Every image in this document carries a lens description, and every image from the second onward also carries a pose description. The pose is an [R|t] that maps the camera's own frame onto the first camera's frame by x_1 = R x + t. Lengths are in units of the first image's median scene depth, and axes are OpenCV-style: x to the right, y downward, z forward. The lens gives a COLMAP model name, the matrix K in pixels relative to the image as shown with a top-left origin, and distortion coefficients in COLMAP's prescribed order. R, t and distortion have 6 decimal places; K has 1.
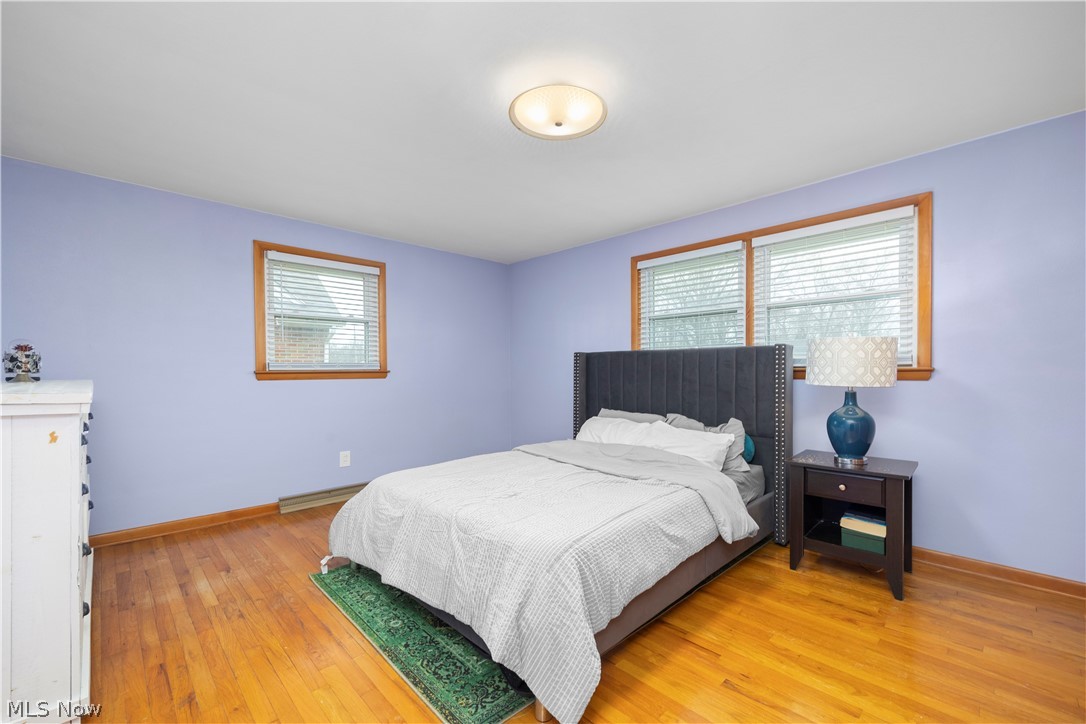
lens RADIAL K [[439.3, 0, 526.6], [0, 439.3, 370.1], [0, 0, 1]] dist [0.000149, 0.000057]
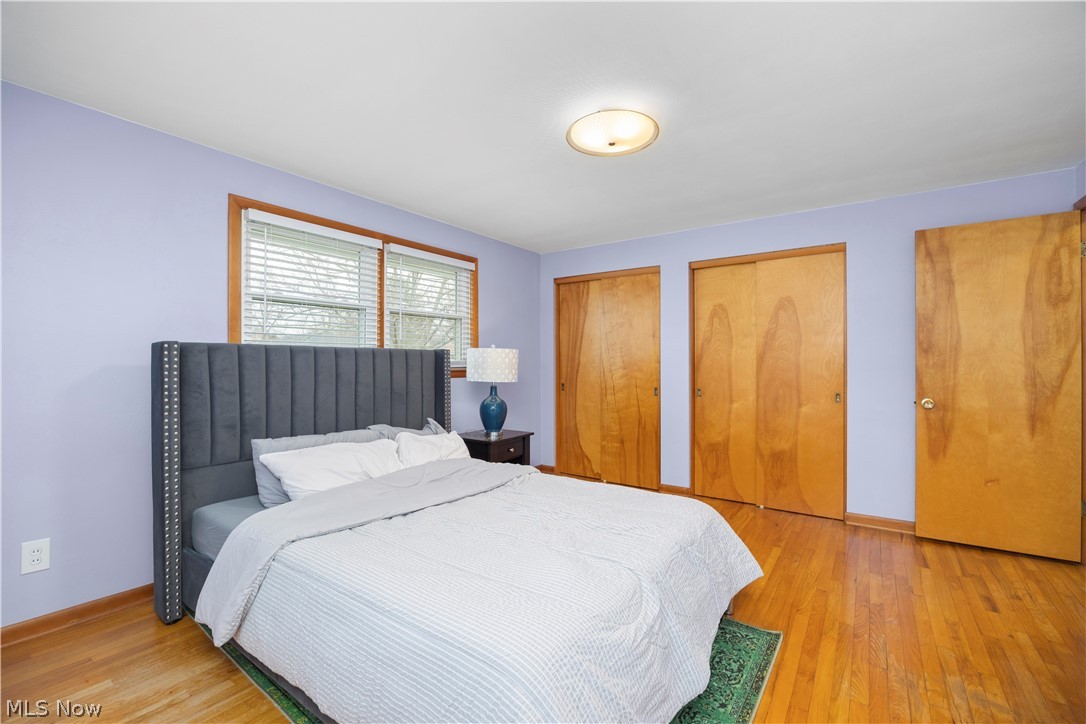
lens RADIAL K [[467.5, 0, 541.8], [0, 467.5, 360.7], [0, 0, 1]] dist [-0.015170, -0.000415]
pose [[-0.198384, 0.003441, 0.980118, -0.792719], [-0.000023, 0.999994, -0.003516, -0.027859], [-0.980124, -0.000720, -0.198383, 1.113713]]
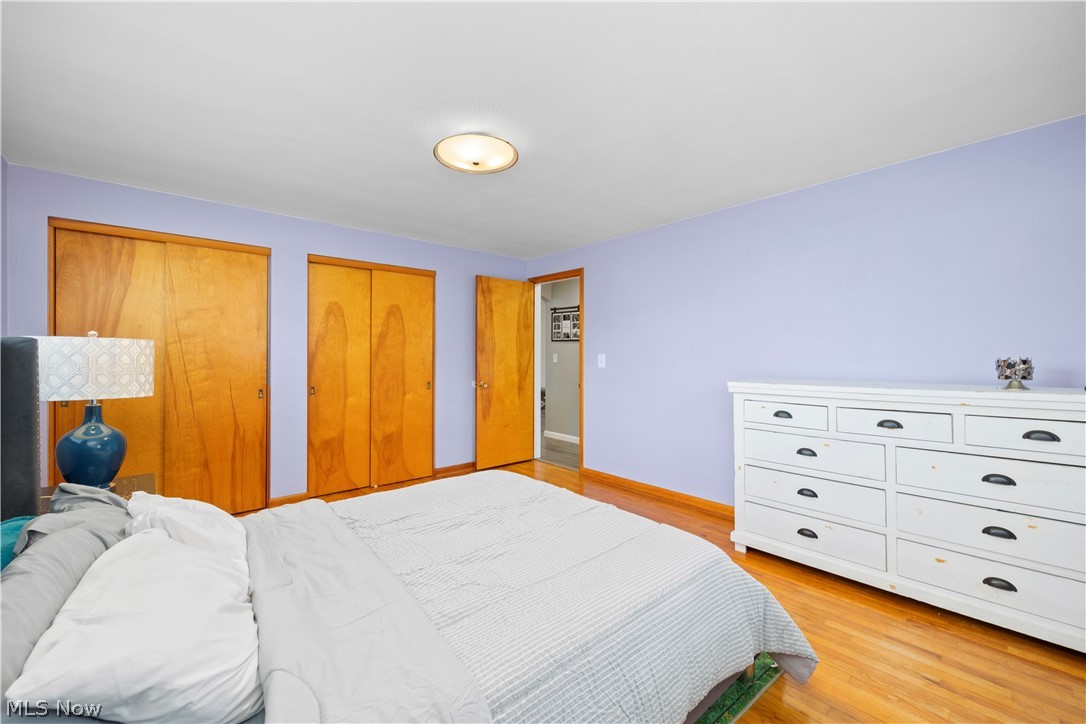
lens RADIAL K [[439.2, 0, 543.4], [0, 439.2, 355.7], [0, 0, 1]] dist [0.000196, 0.000072]
pose [[-0.999529, -0.000805, 0.030678, -0.107241], [-0.000832, 0.999999, -0.000877, -0.039895], [-0.030677, -0.000902, -0.999529, 1.726360]]
